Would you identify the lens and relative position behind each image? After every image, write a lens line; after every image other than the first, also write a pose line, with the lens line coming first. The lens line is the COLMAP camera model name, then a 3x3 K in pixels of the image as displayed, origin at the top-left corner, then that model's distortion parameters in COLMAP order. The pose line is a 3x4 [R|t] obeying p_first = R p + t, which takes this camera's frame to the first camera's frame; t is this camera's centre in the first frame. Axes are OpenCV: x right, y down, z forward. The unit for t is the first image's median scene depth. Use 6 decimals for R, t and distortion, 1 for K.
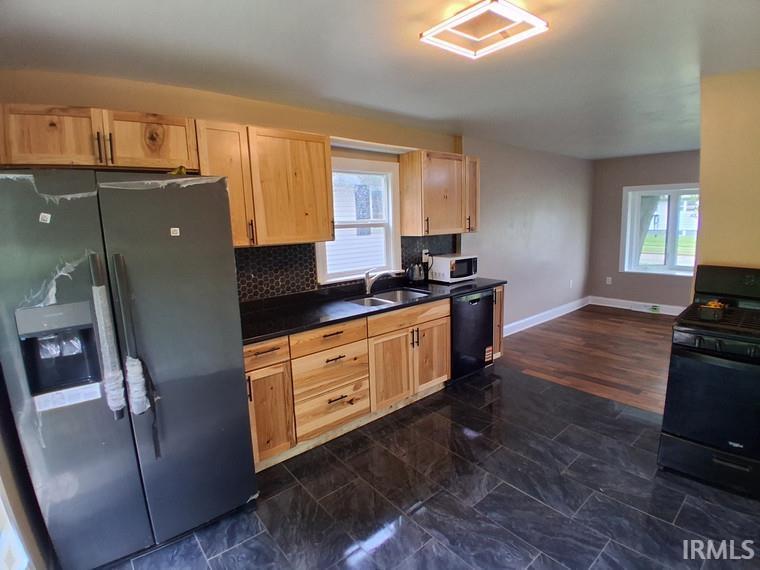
lens RADIAL K [[371.3, 0, 376.9], [0, 371.3, 281.8], [0, 0, 1]] dist [0.016867, -0.056557]
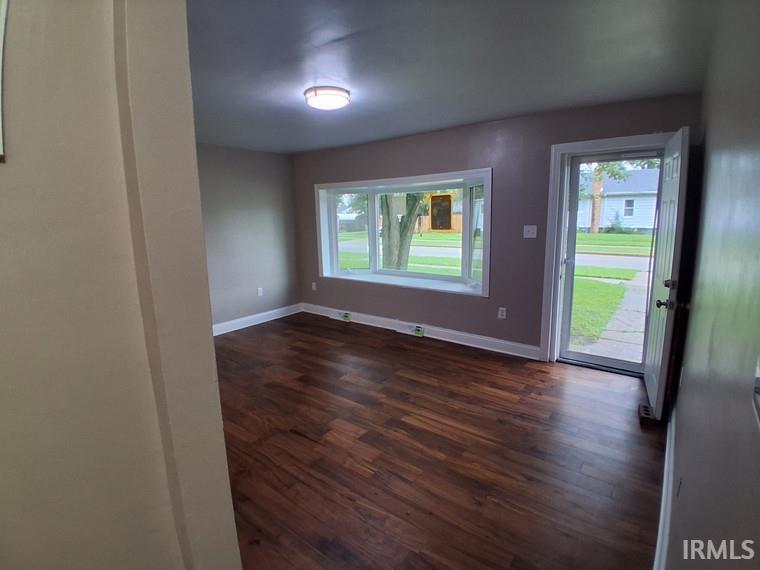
lens RADIAL K [[371.3, 0, 376.9], [0, 371.3, 281.8], [0, 0, 1]] dist [0.016867, -0.056557]
pose [[0.975836, -0.026973, 0.216835, 0.596346], [0.024006, 0.999579, 0.016309, -0.026686], [-0.217183, -0.010709, 0.976072, 0.063398]]
